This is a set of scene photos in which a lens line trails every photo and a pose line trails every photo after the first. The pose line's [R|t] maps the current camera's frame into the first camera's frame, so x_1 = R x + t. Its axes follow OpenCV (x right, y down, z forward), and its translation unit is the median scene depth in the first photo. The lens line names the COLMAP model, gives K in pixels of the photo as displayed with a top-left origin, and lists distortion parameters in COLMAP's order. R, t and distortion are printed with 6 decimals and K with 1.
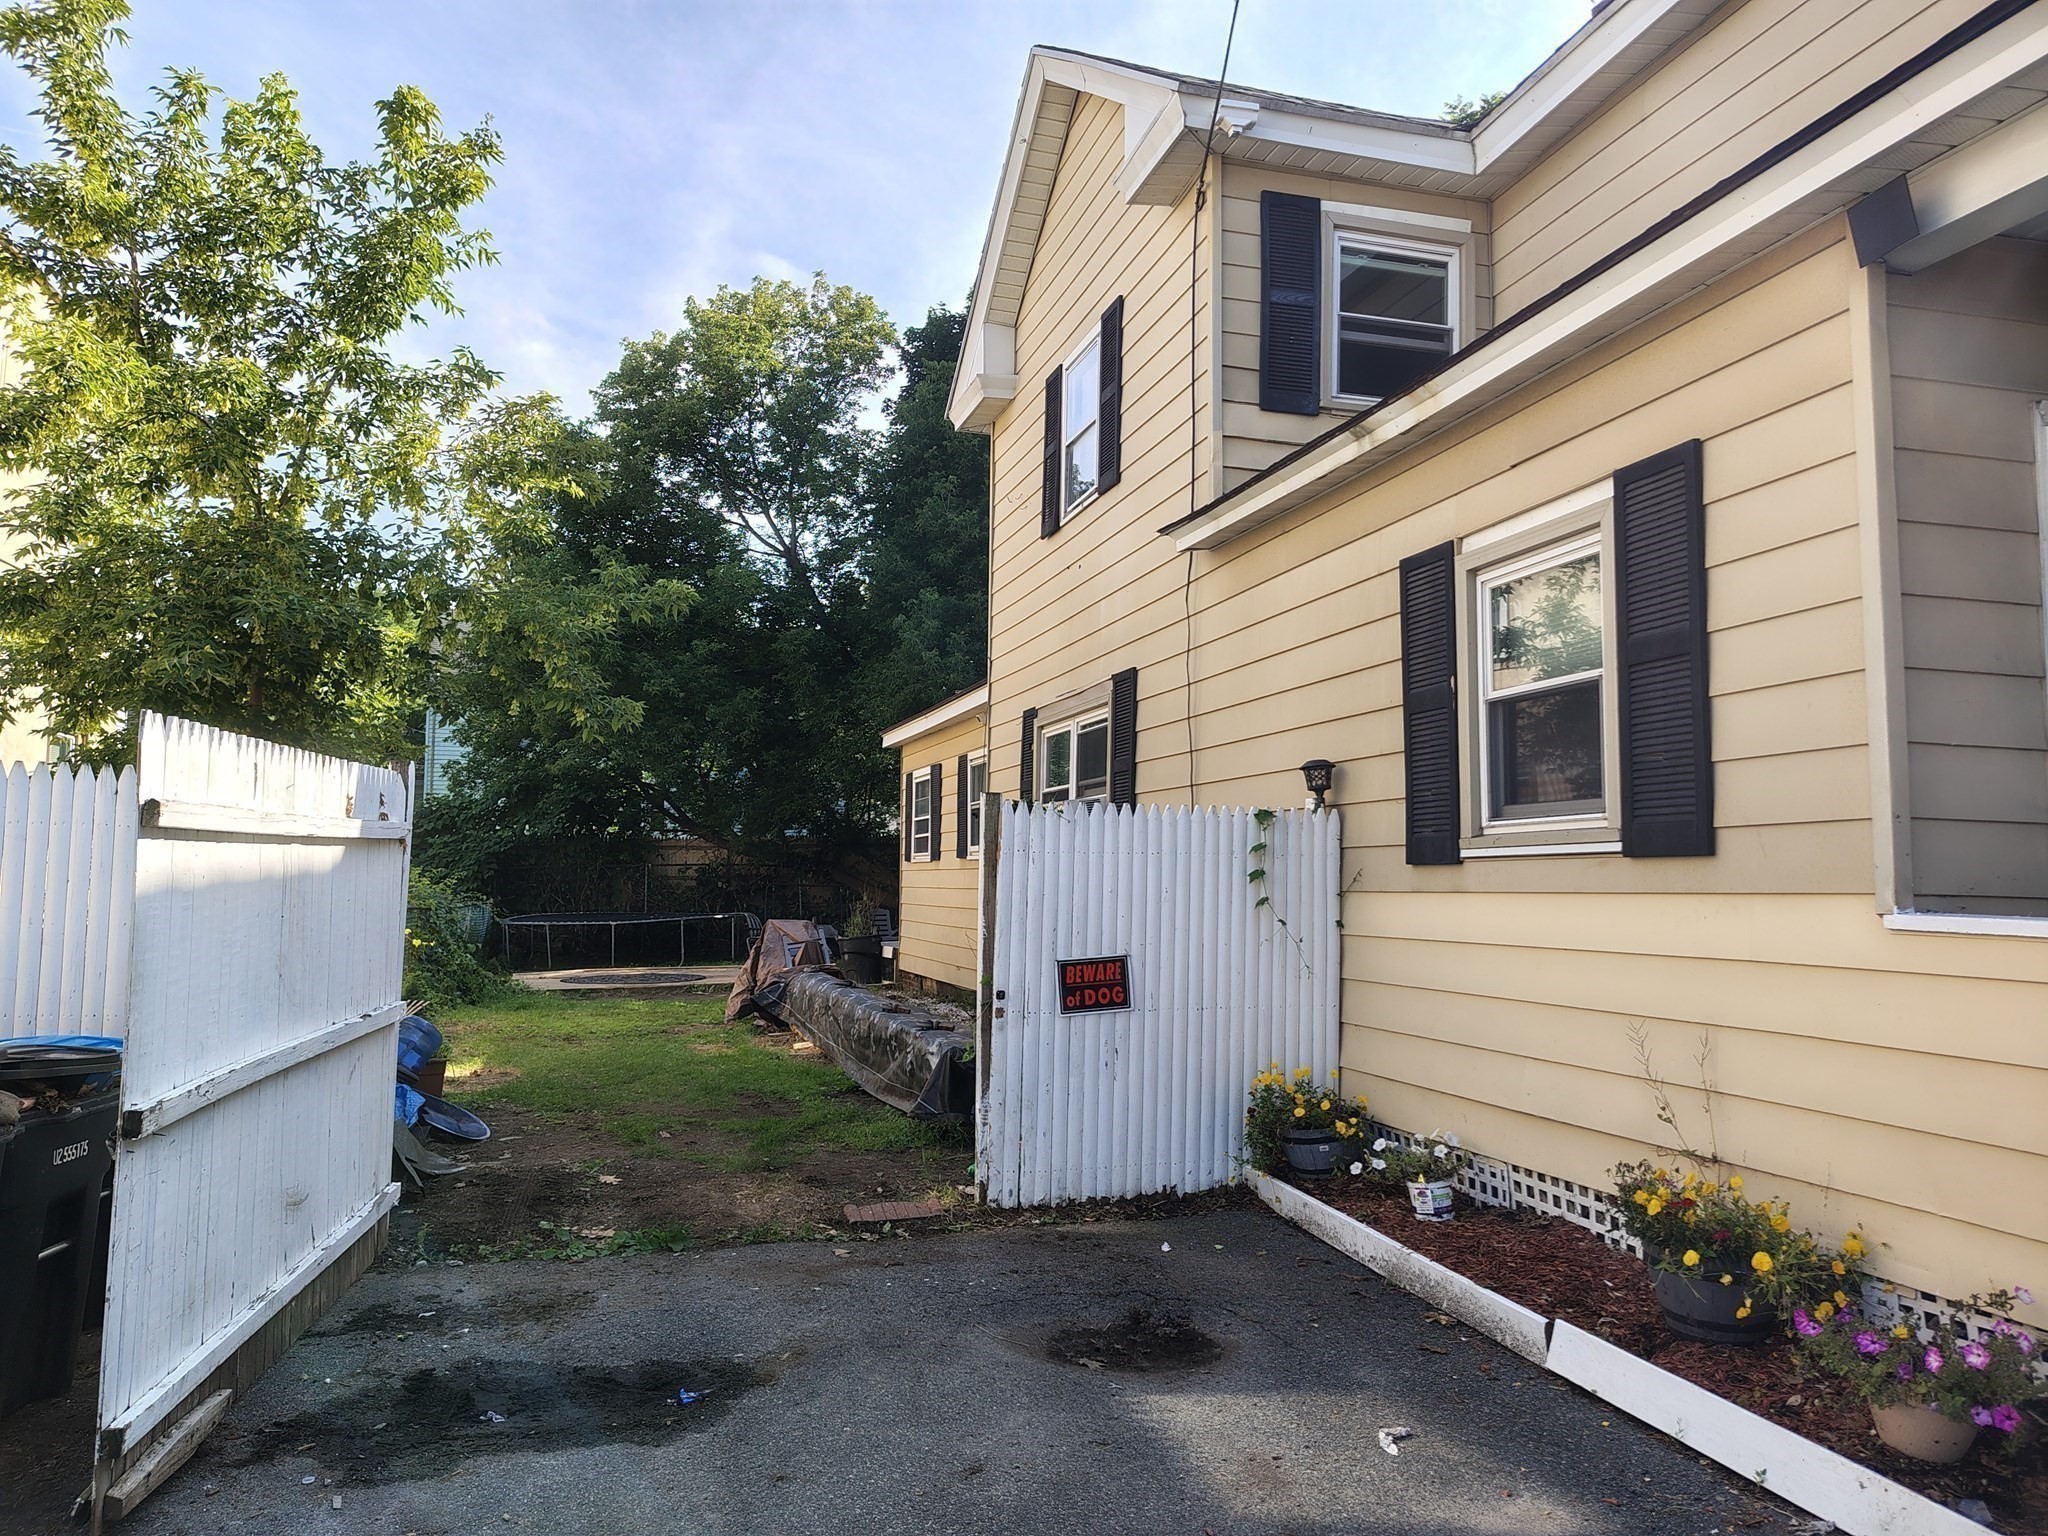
lens RADIAL K [[1452.2, 0, 1014.8], [0, 1452.2, 774.1], [0, 0, 1]] dist [0.013774, 0.002268]
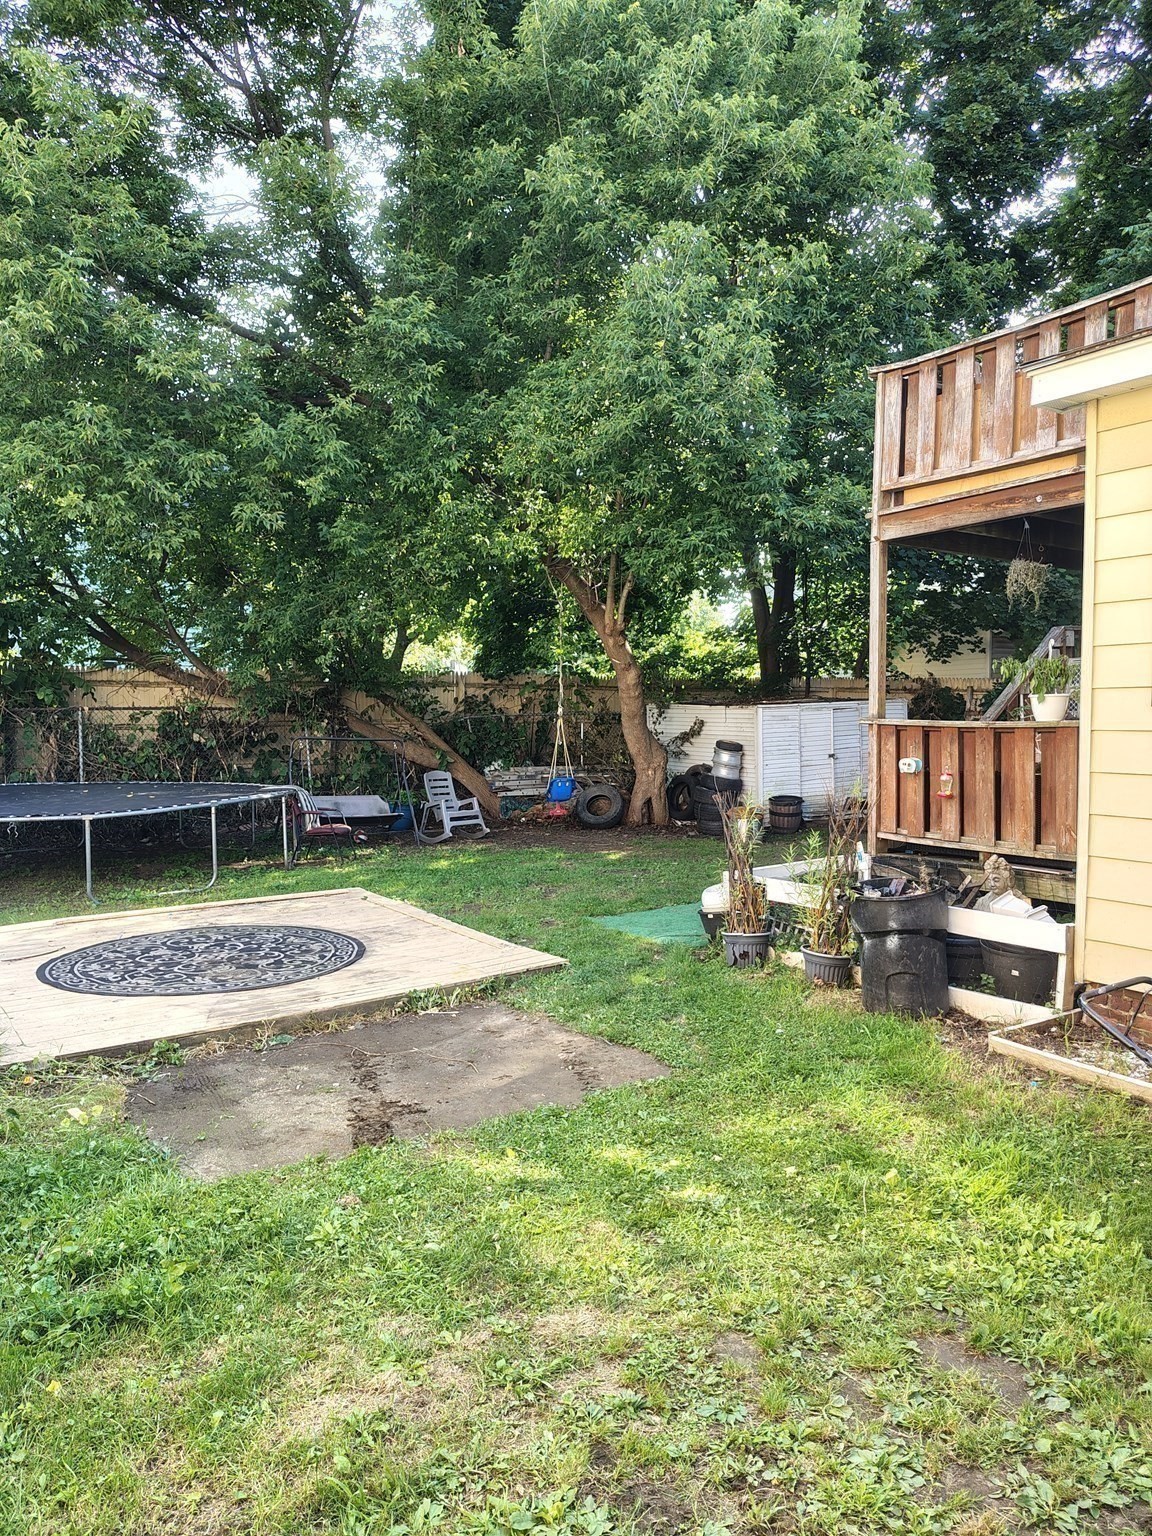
lens RADIAL K [[1089.1, 0, 580.8], [0, 1089.1, 767.3], [0, 0, 1]] dist [0.013774, 0.002268]
pose [[0.958458, -0.010621, 0.285035, -0.228184], [-0.022012, 0.993572, 0.111039, 0.037852], [-0.284382, -0.112701, 0.952064, 0.599705]]
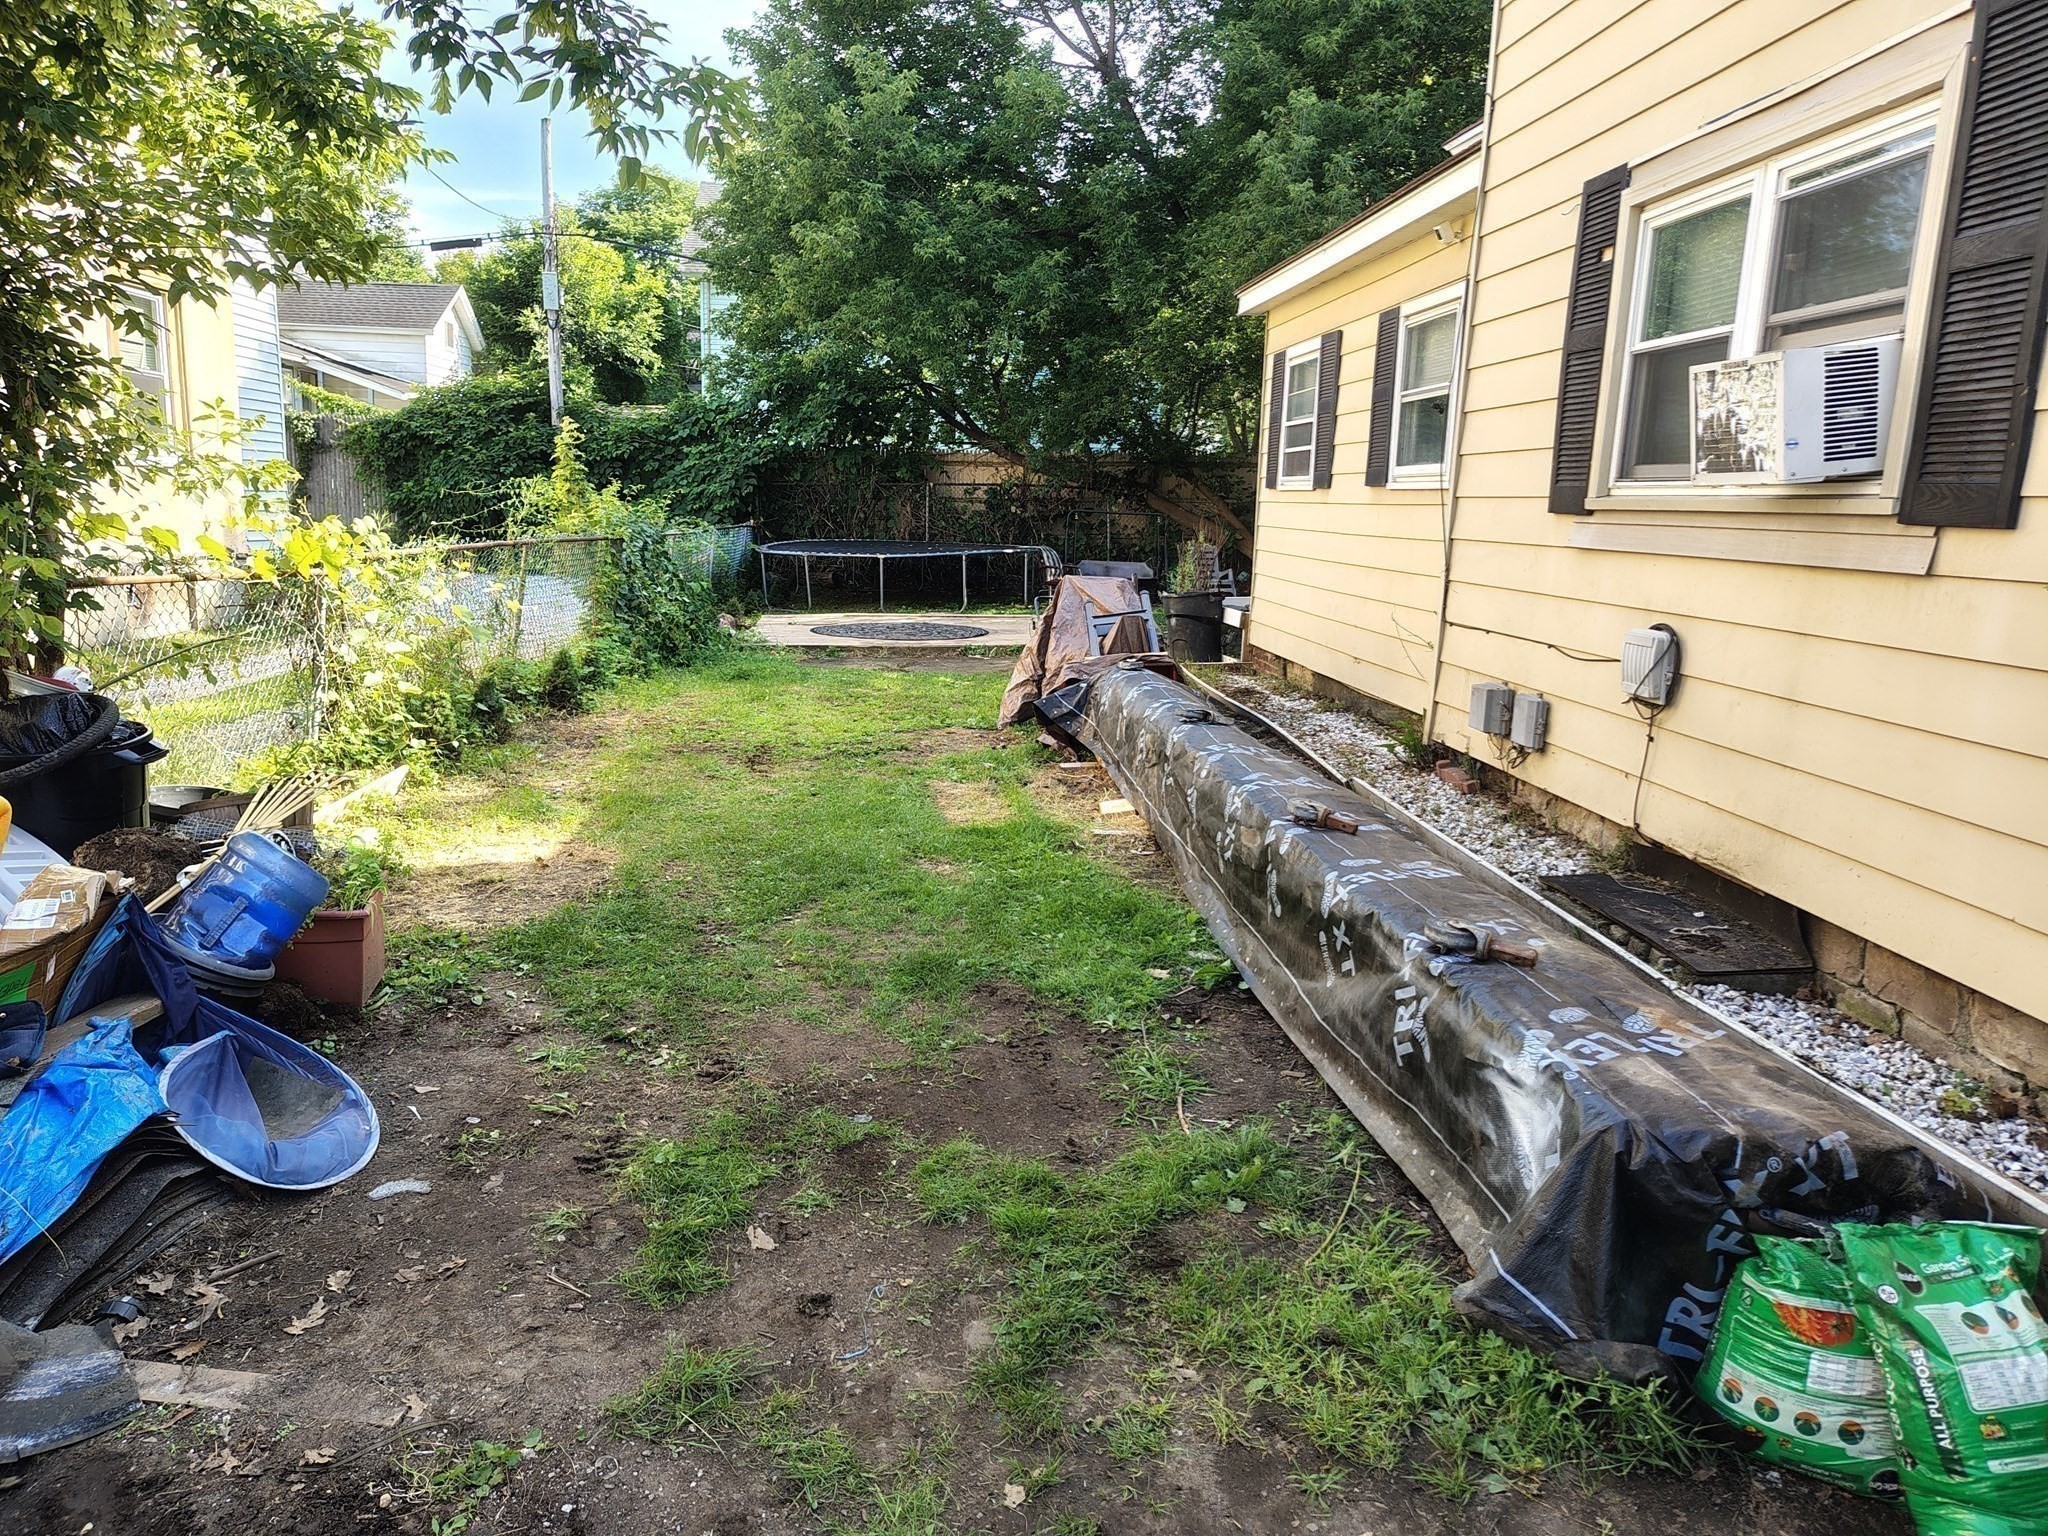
lens RADIAL K [[1452.2, 0, 1008.8], [0, 1452.2, 771.9], [0, 0, 1]] dist [0.013774, 0.002268]
pose [[0.977559, 0.059119, -0.202197, -0.036191], [-0.005806, 0.967012, 0.254666, 0.012131], [0.210583, -0.247777, 0.945654, 0.226020]]
